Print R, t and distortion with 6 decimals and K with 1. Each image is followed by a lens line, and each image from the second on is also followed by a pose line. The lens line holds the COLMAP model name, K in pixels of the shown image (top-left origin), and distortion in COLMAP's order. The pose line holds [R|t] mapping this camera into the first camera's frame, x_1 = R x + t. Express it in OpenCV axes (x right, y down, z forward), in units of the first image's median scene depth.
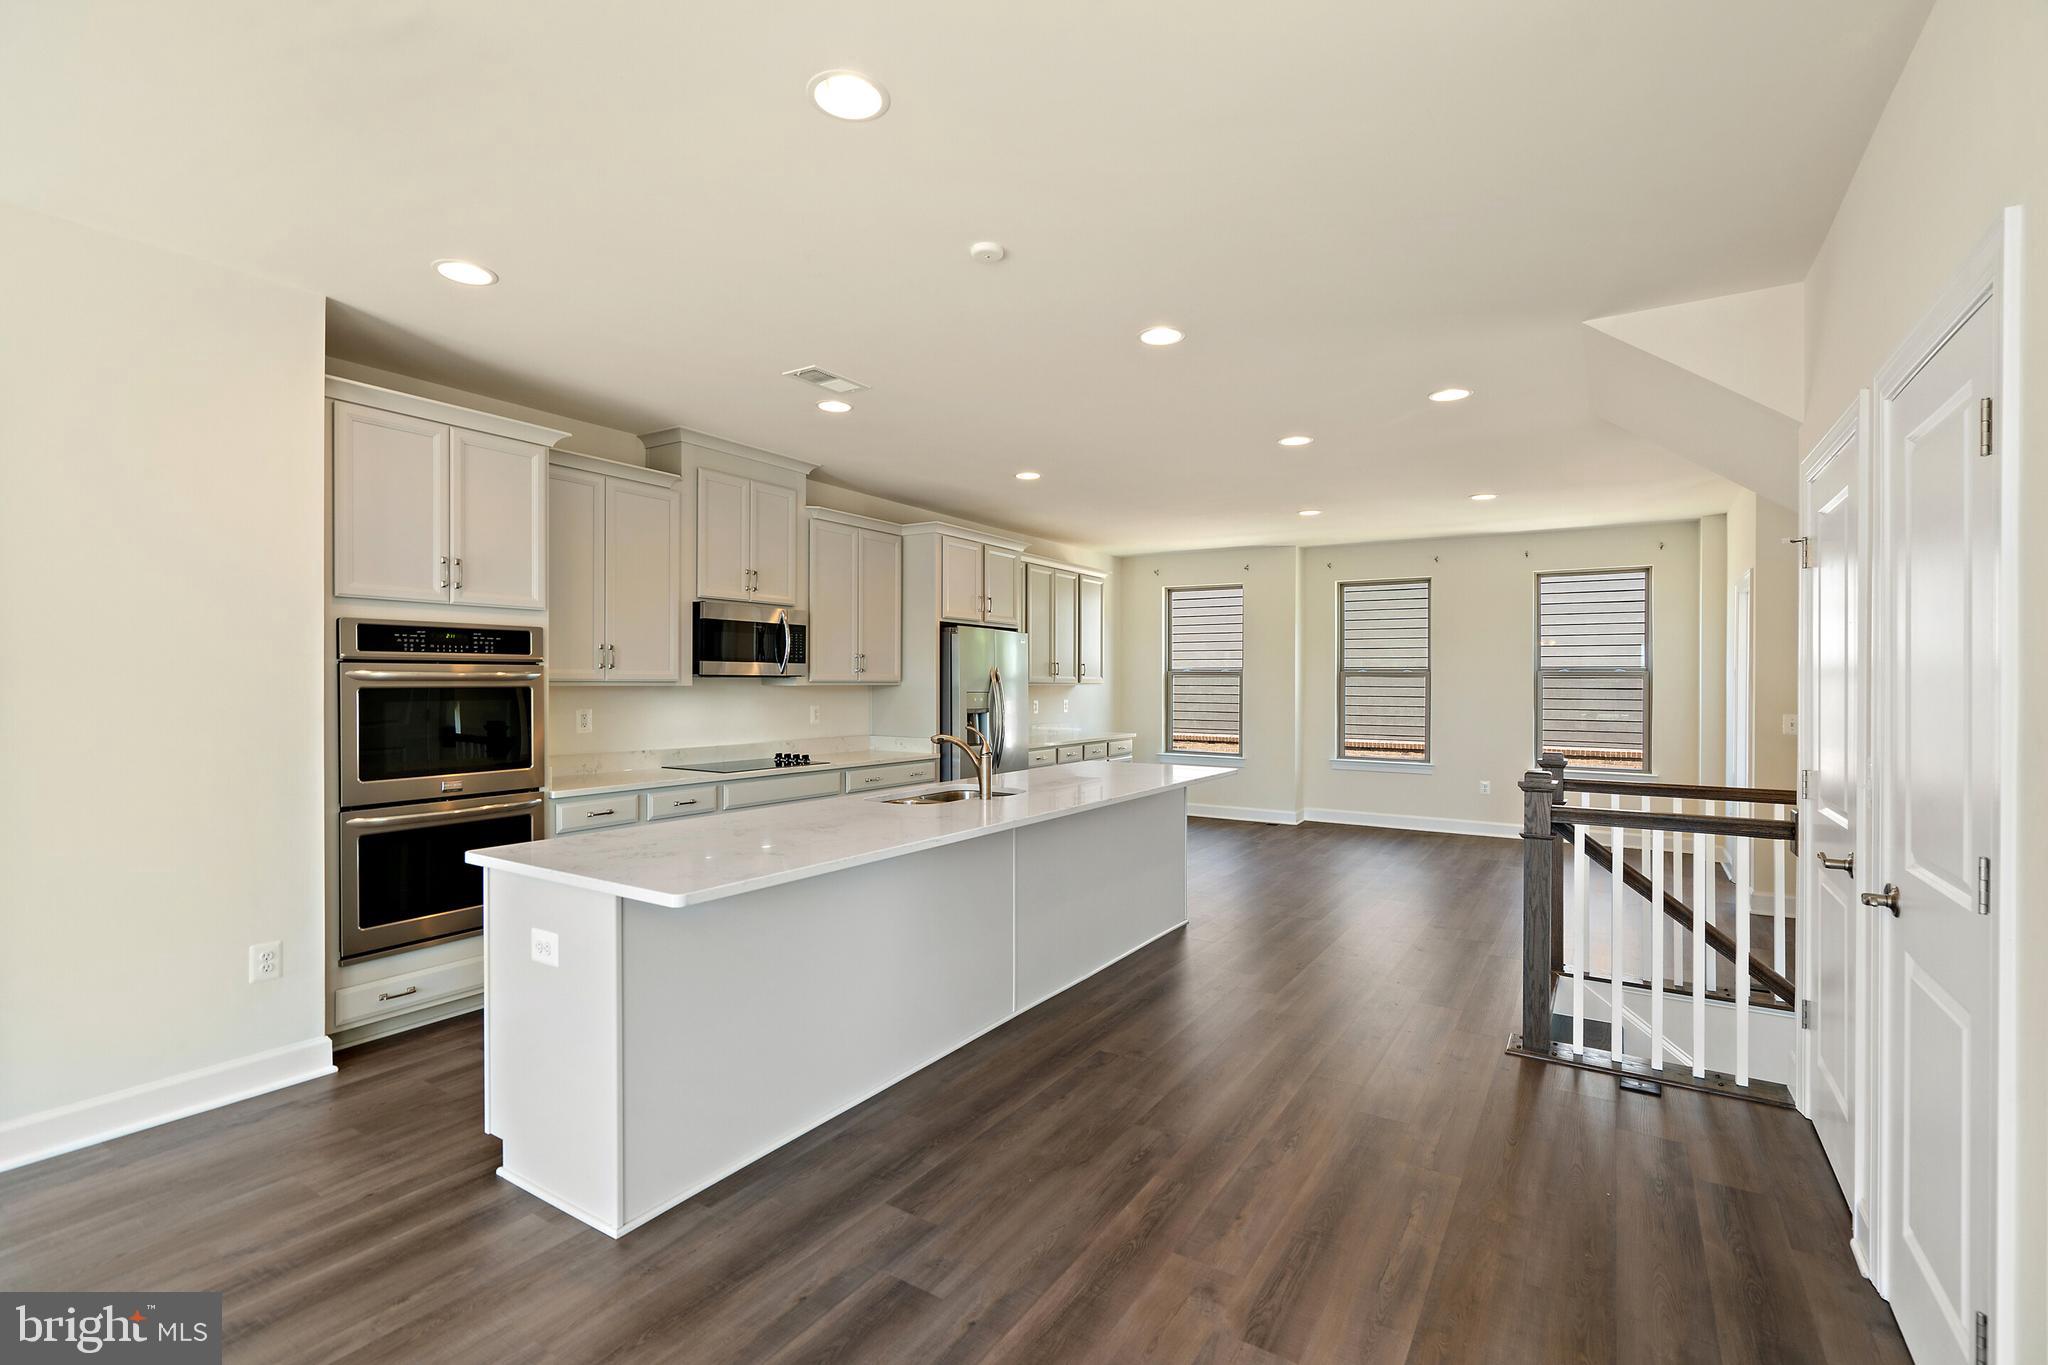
lens RADIAL K [[925.5, 0, 1030.2], [0, 925.5, 693.2], [0, 0, 1]] dist [-0.008128, 0.002941]
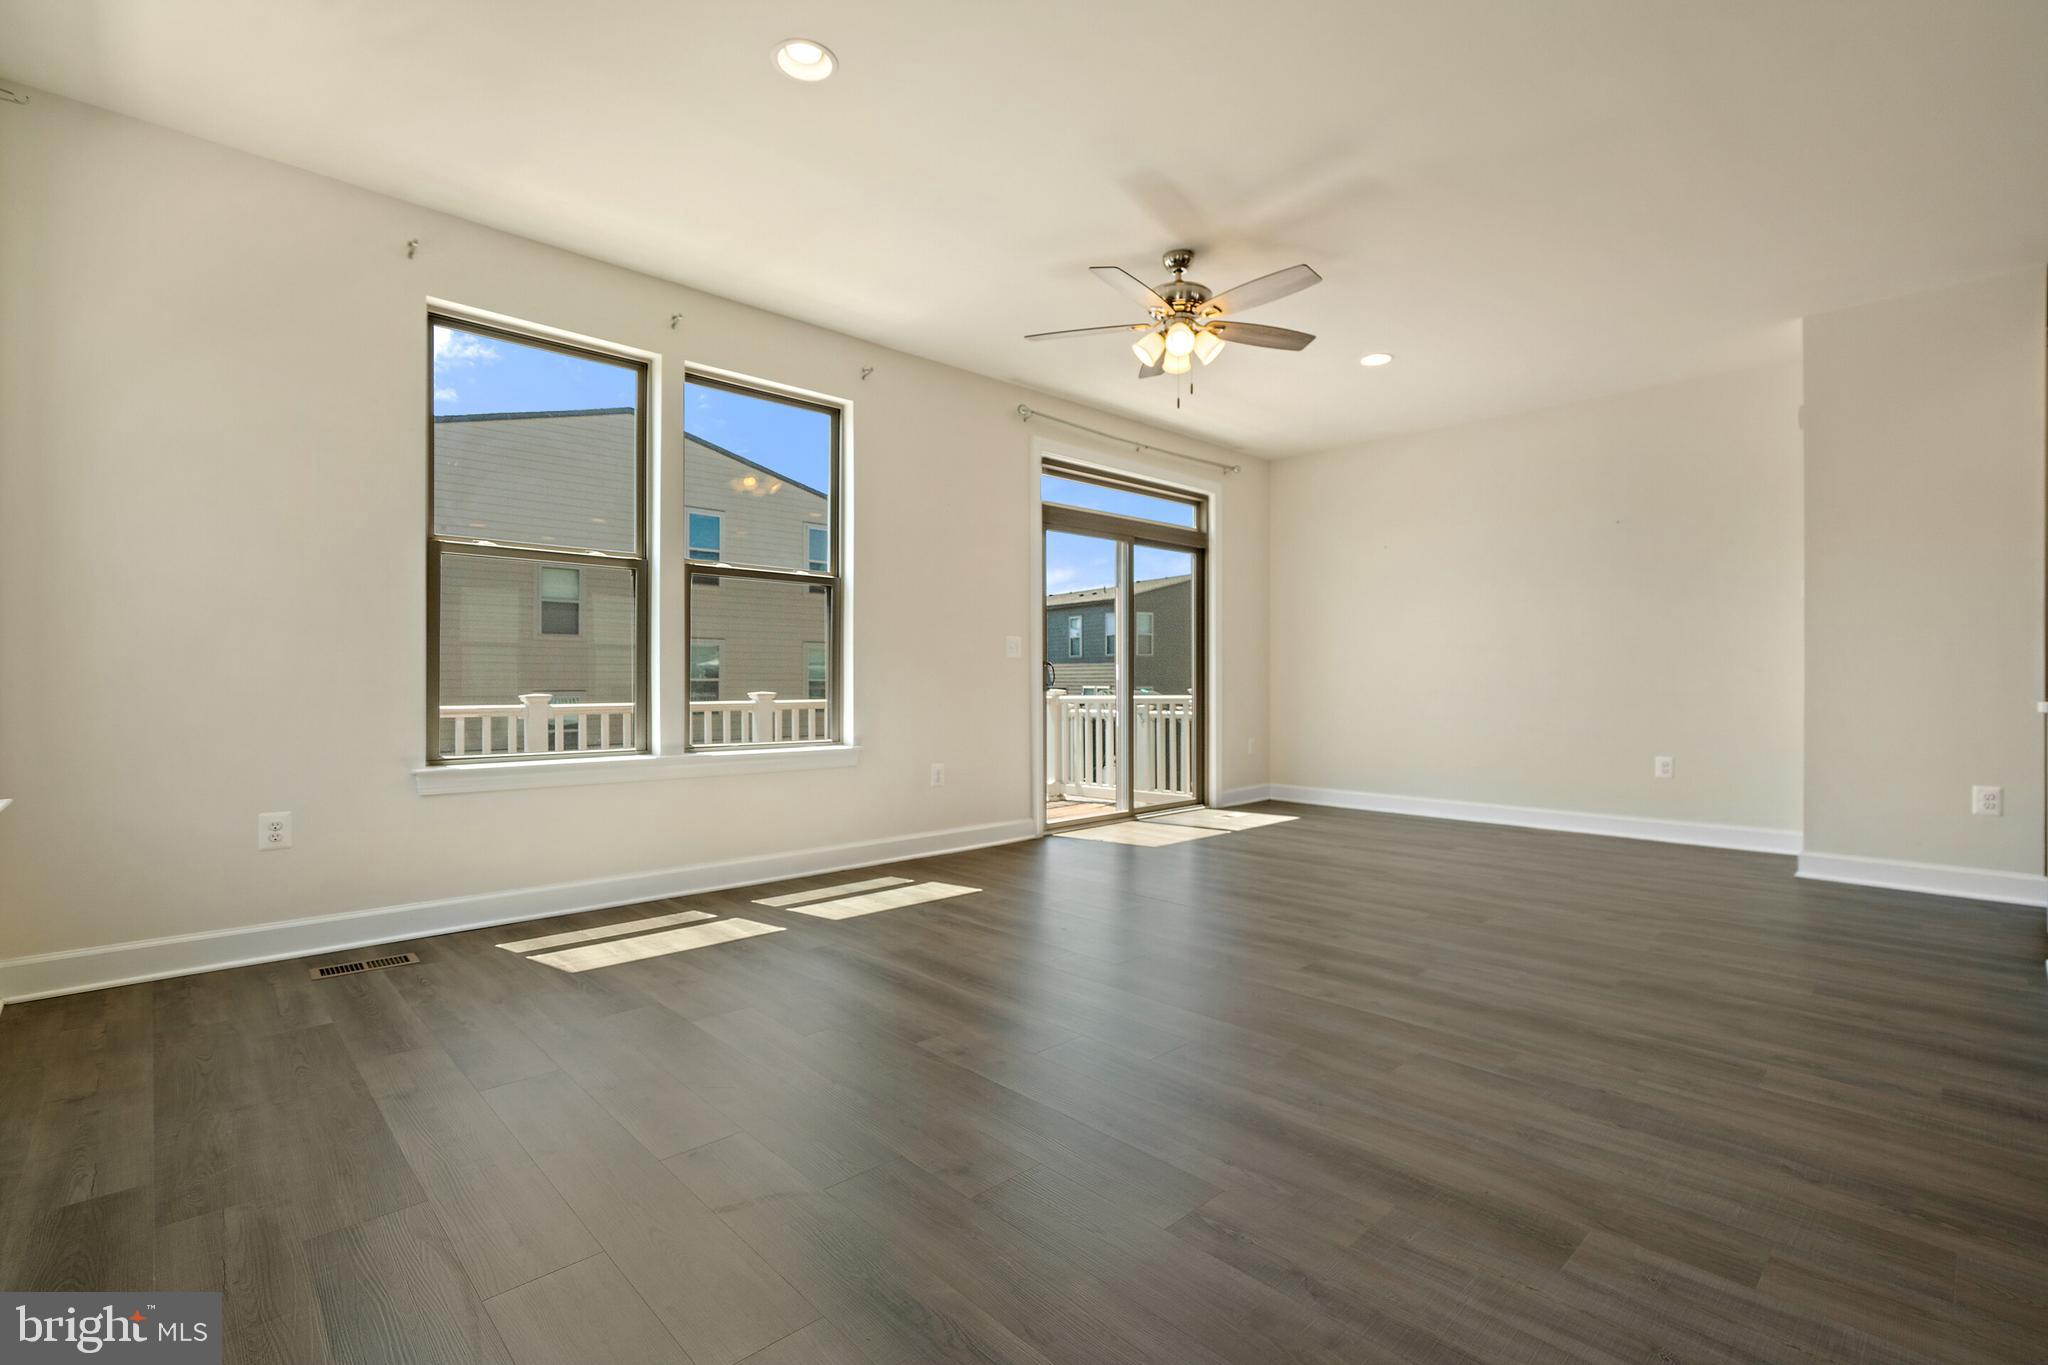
lens RADIAL K [[925.5, 0, 1026.5], [0, 925.5, 677.0], [0, 0, 1]] dist [-0.008128, 0.002941]
pose [[-0.245539, -0.008178, -0.969352, 0.473533], [-0.012792, 0.999905, -0.005196, 0.088583], [0.969302, 0.011124, -0.245620, 0.005251]]
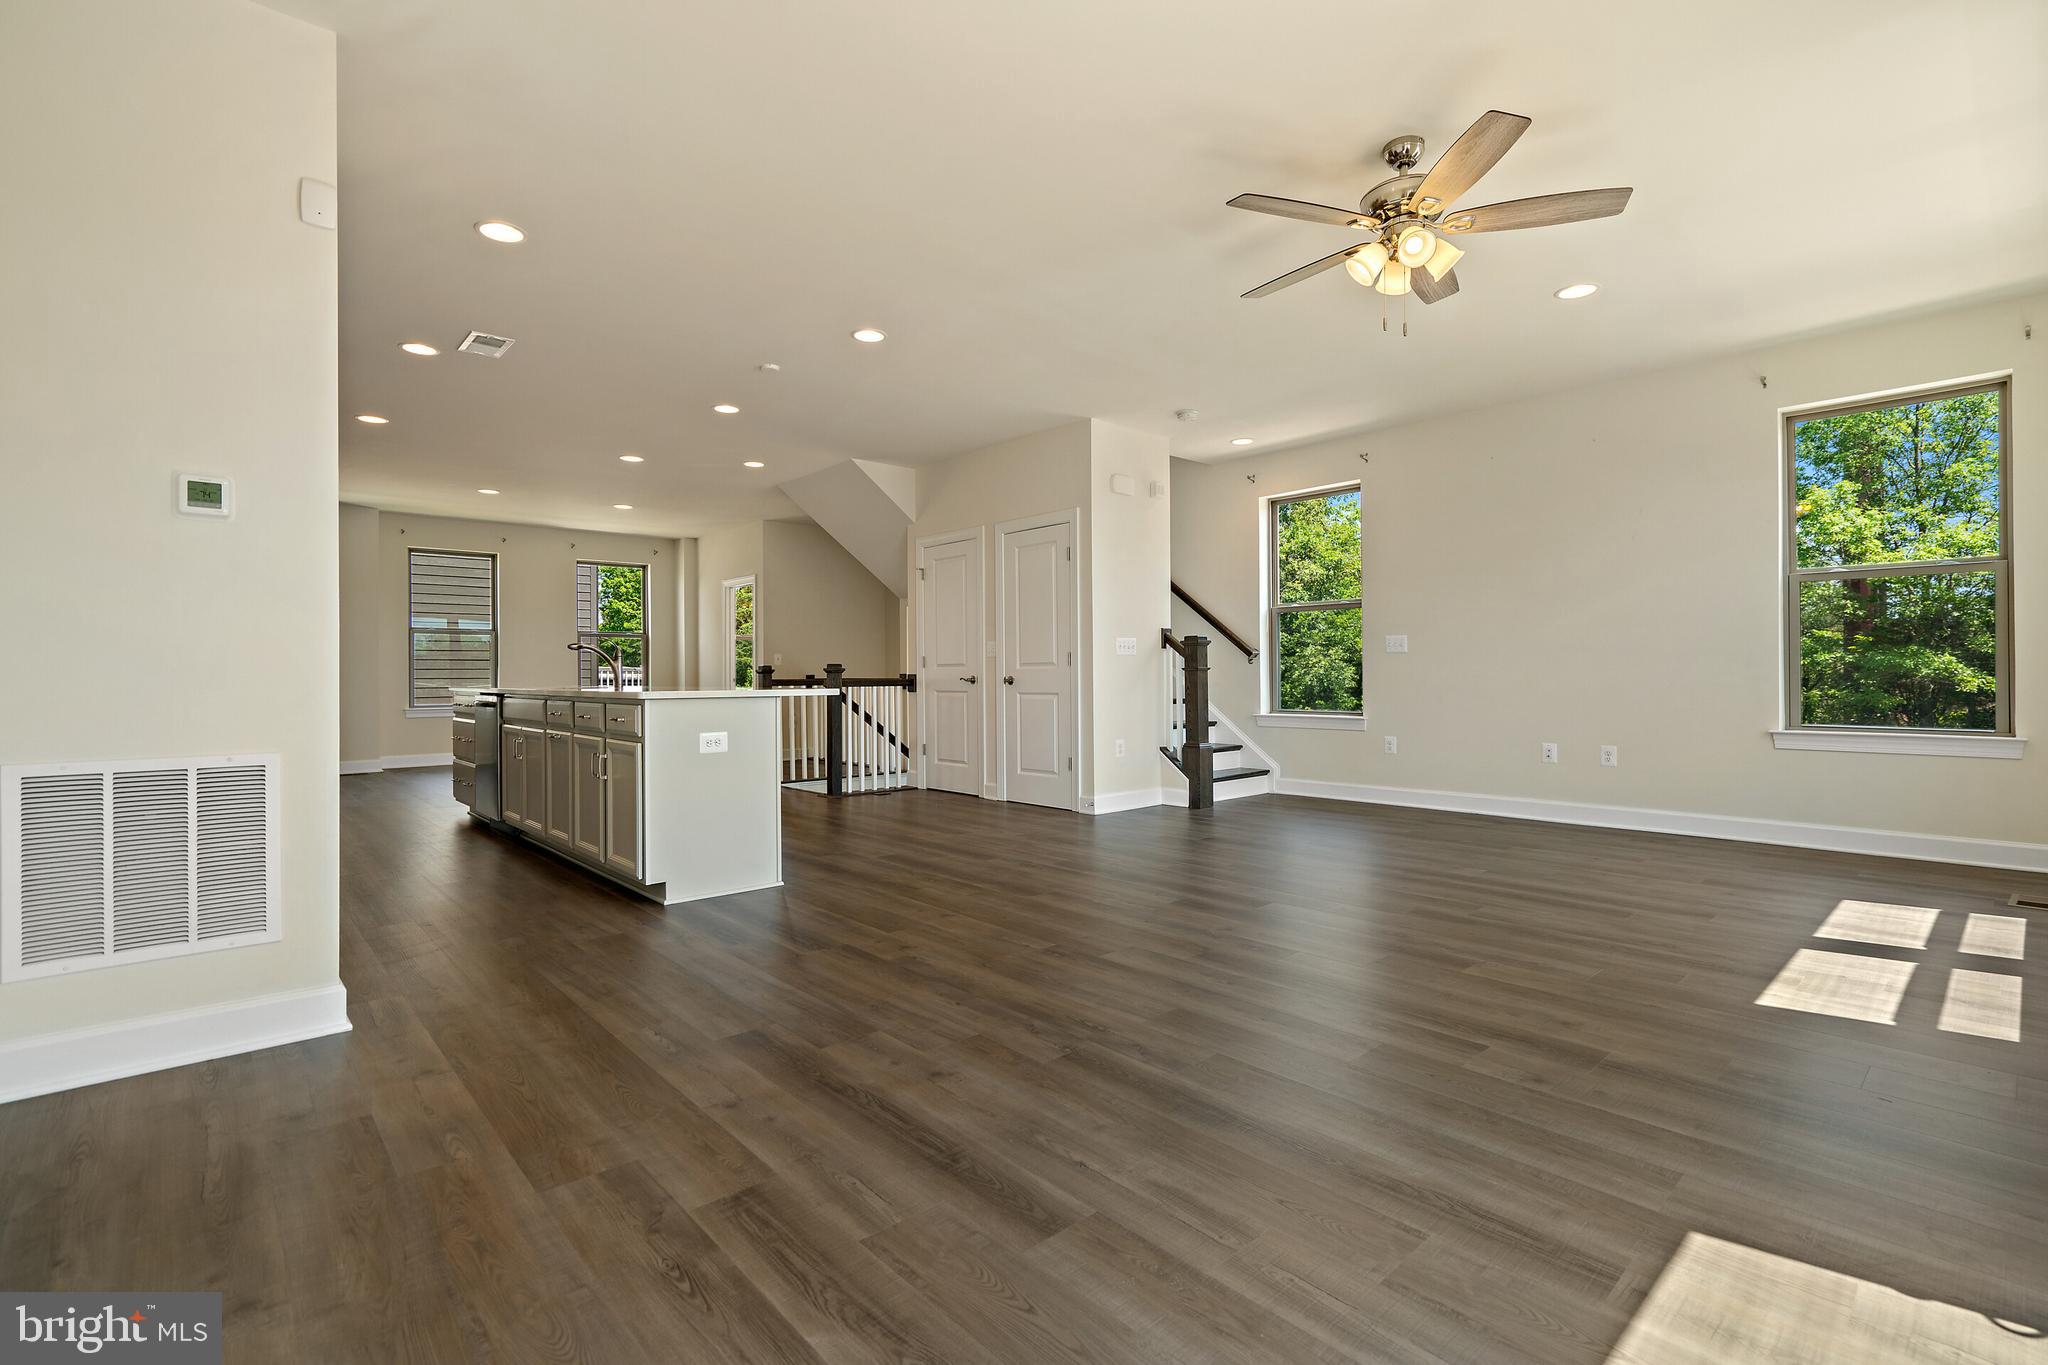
lens RADIAL K [[925.5, 0, 1015.7], [0, 925.5, 678.3], [0, 0, 1]] dist [-0.008128, 0.002941]
pose [[0.276180, -0.008314, 0.961070, -0.961348], [0.018141, 0.999830, 0.003436, 0.082263], [-0.960935, 0.016486, 0.276284, 0.016226]]
